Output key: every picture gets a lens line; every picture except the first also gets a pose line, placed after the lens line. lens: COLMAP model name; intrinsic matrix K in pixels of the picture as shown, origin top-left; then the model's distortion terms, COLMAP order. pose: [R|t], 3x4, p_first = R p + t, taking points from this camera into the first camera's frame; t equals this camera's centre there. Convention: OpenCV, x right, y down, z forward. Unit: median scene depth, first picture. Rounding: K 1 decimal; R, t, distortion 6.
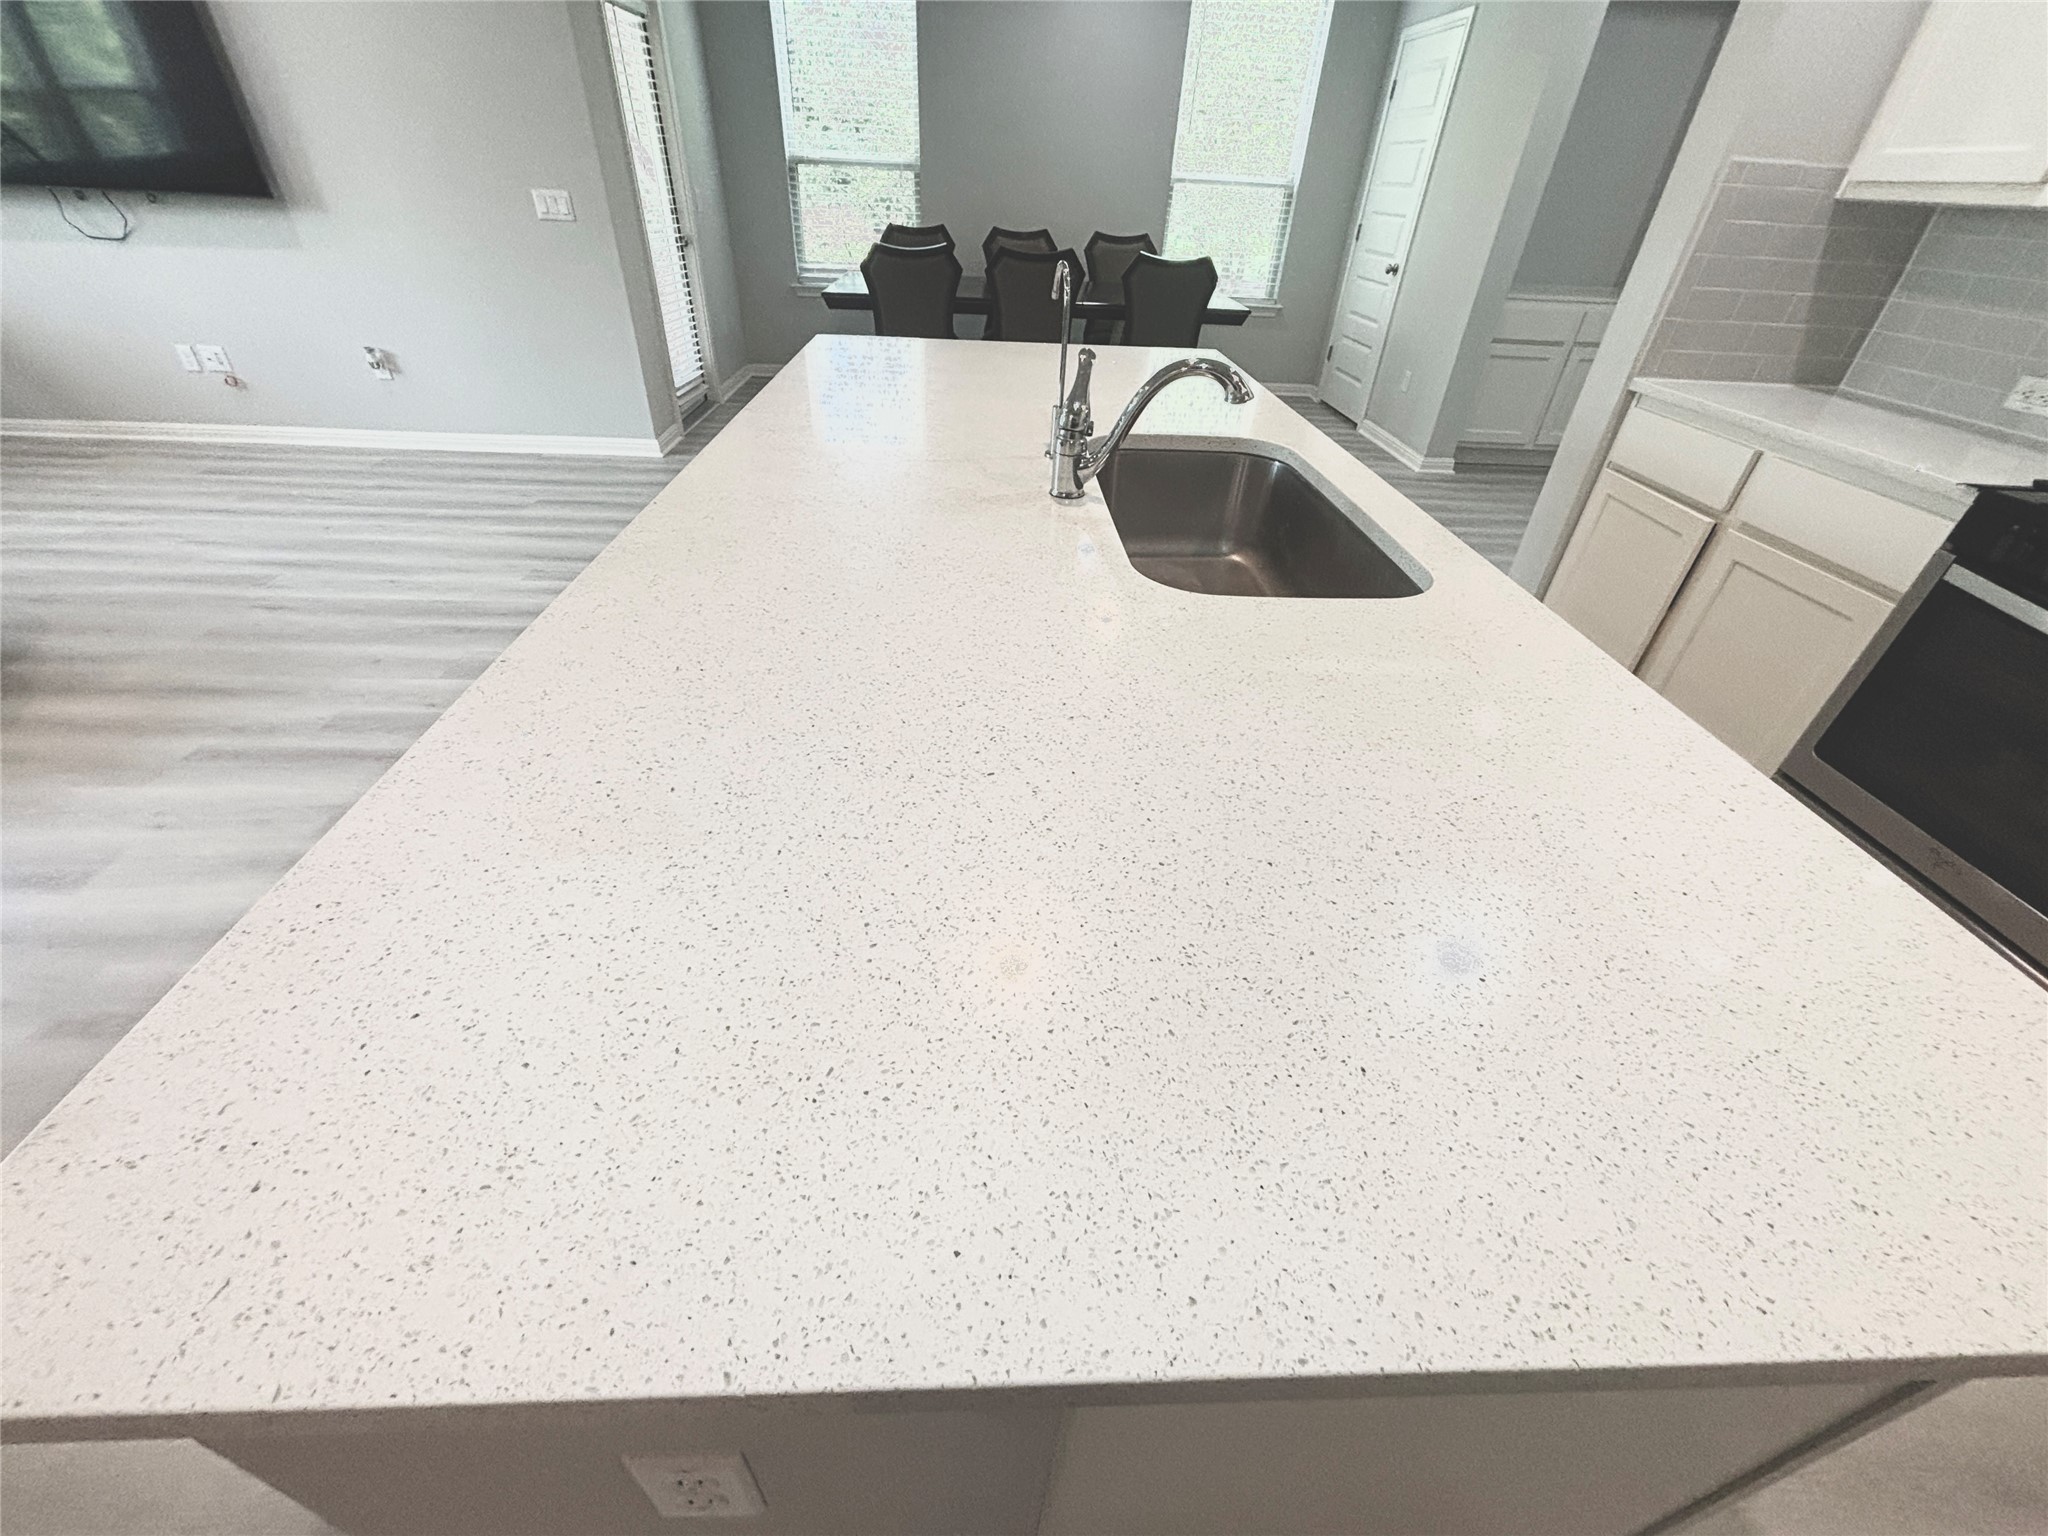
lens RADIAL K [[831.5, 0, 1025.5], [0, 831.5, 766.2], [0, 0, 1]] dist [0.002363, 0.000326]
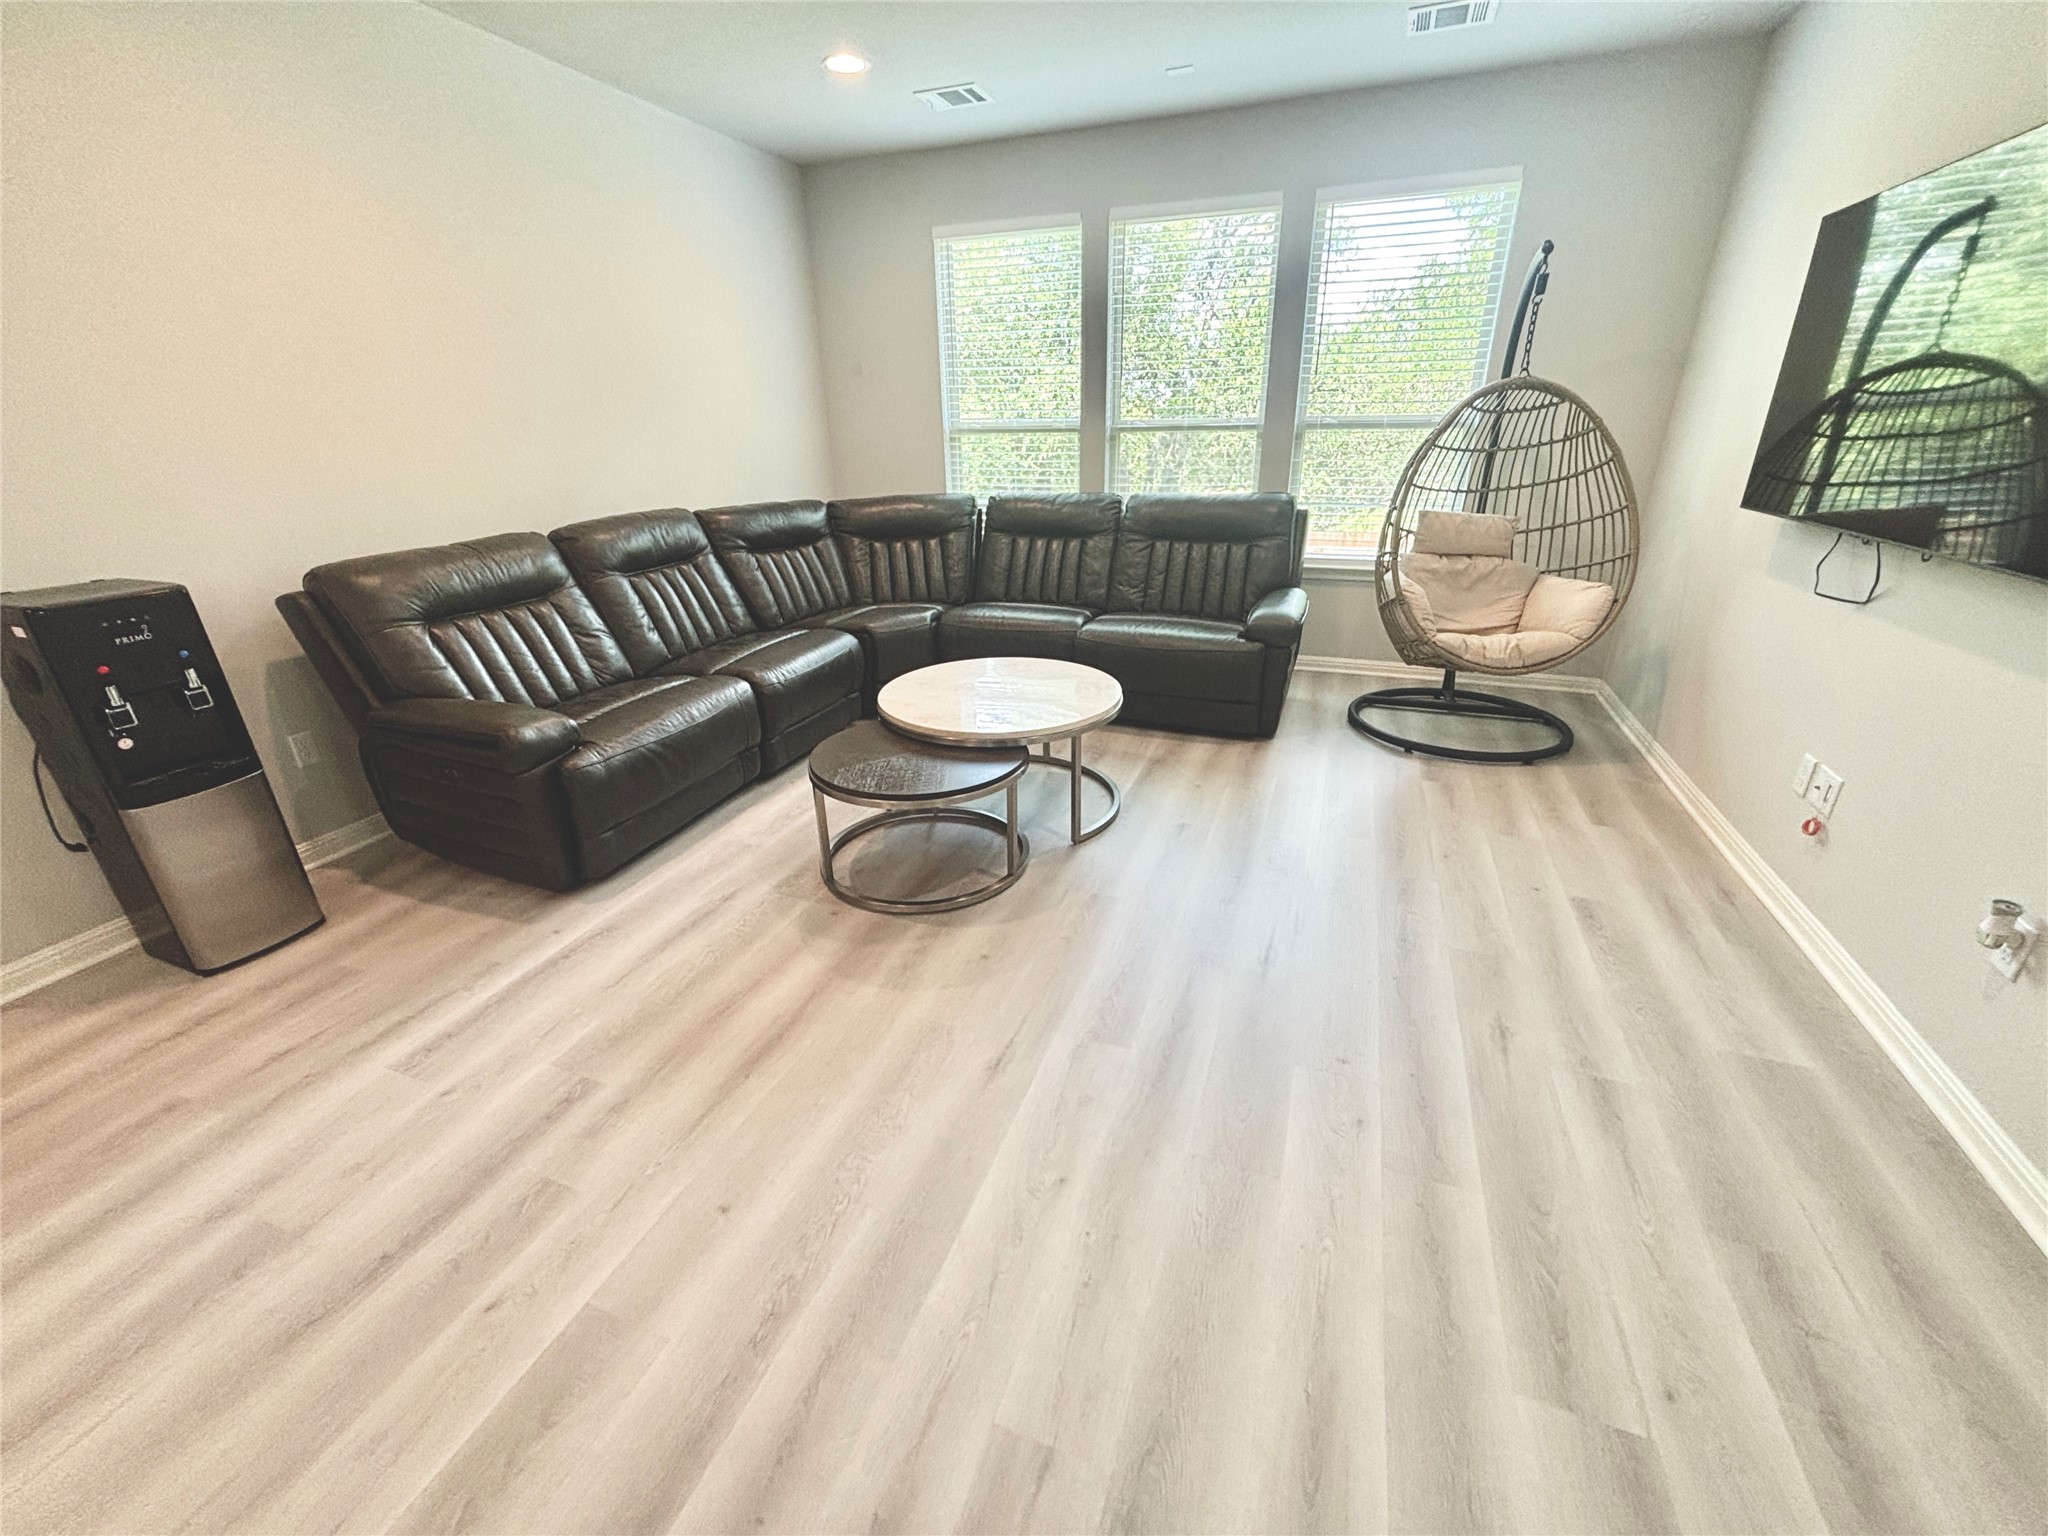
lens RADIAL K [[831.5, 0, 1025.5], [0, 831.5, 766.2], [0, 0, 1]] dist [0.002363, 0.000326]
pose [[-0.388756, 0.317816, -0.864790, -0.326019], [-0.540192, 0.681739, 0.493380, -0.567885], [0.746365, 0.658958, -0.093348, 0.745185]]
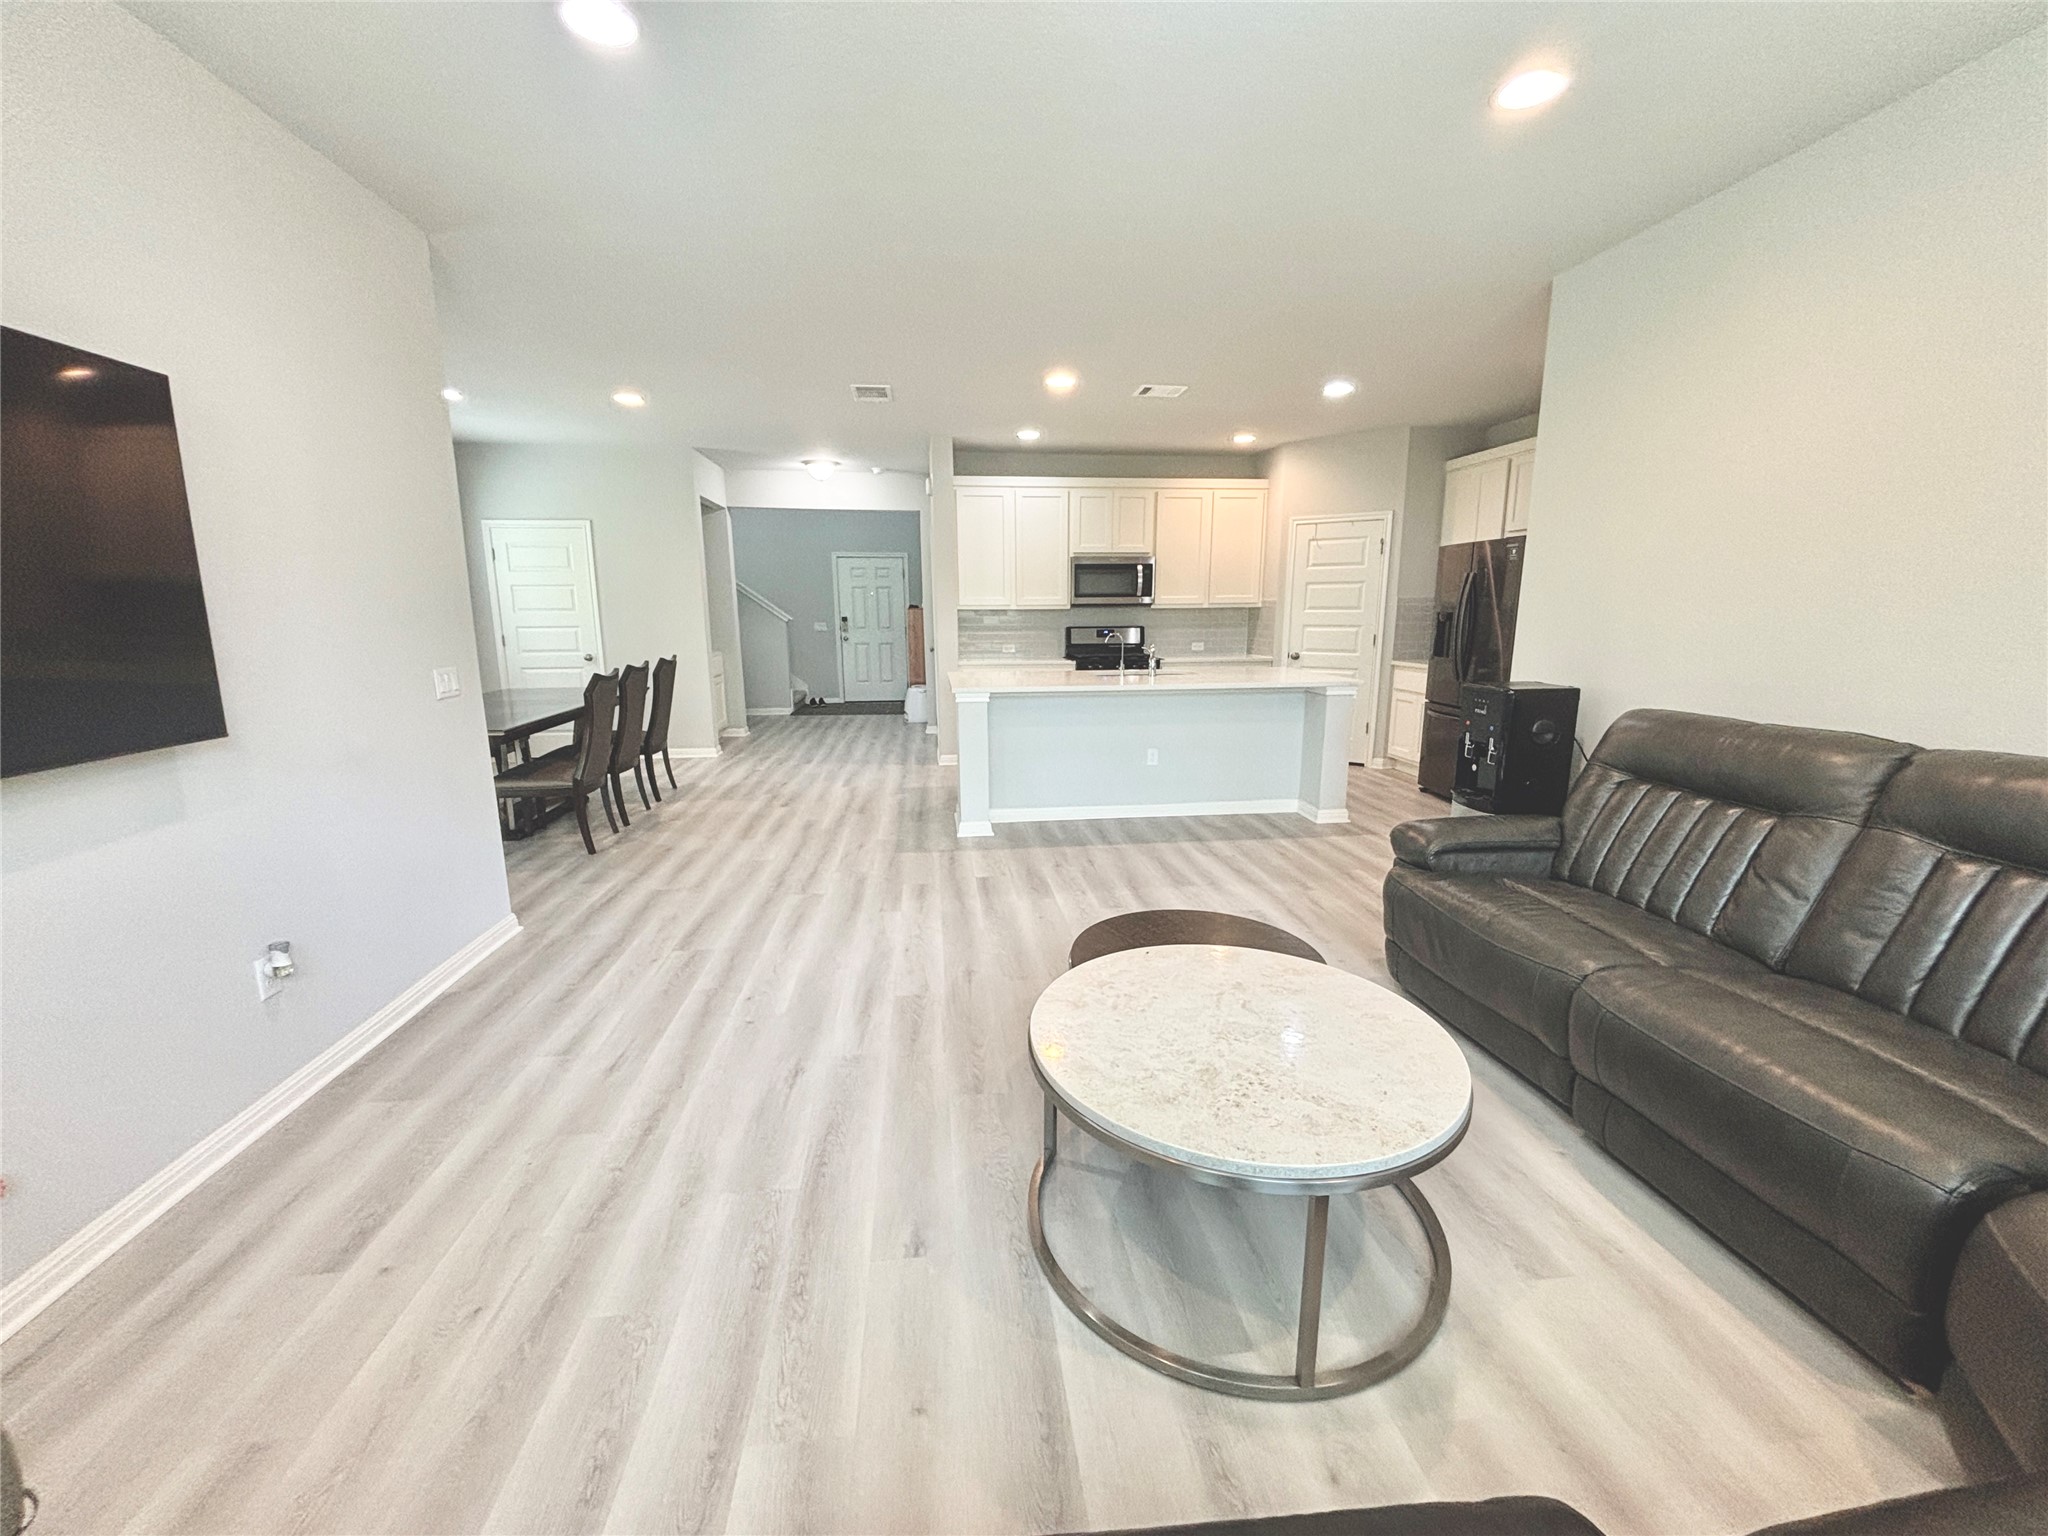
lens RADIAL K [[831.5, 0, 1025.5], [0, 831.5, 766.2], [0, 0, 1]] dist [0.002363, 0.000326]
pose [[-0.082659, -0.229067, 0.969895, -1.548818], [0.589568, 0.773411, 0.232907, -0.496959], [-0.803478, 0.591071, 0.071121, 0.566832]]
